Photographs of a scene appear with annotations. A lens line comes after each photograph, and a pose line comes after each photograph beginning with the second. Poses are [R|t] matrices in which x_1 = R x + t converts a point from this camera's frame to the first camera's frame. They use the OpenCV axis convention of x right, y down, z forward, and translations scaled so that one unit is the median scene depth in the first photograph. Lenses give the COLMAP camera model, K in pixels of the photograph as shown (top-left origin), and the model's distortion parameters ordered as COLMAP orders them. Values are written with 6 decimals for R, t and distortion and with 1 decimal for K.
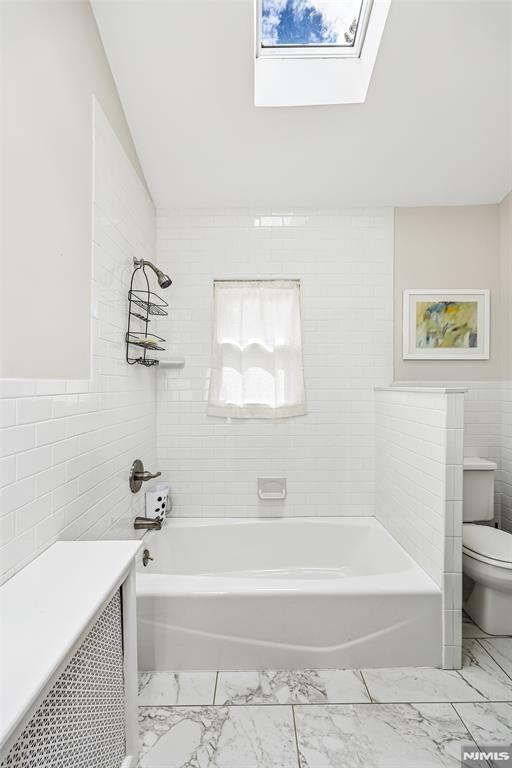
lens RADIAL K [[331.2, 0, 257.2], [0, 331.2, 384.9], [0, 0, 1]] dist [0.003495, 0.000760]
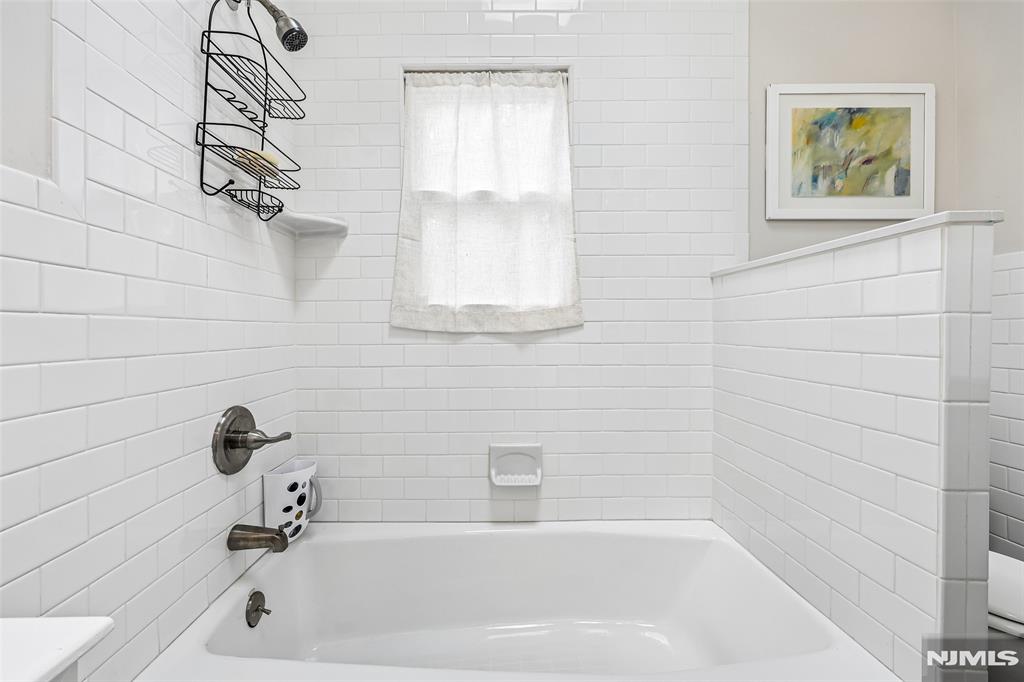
lens RADIAL K [[441.7, 0, 491.0], [0, 441.7, 337.5], [0, 0, 1]] dist [0.003495, 0.000760]
pose [[0.999972, -0.002908, -0.006957, 0.010335], [0.002926, 0.999992, 0.002624, 0.106179], [0.006950, -0.002644, 0.999972, 0.302445]]
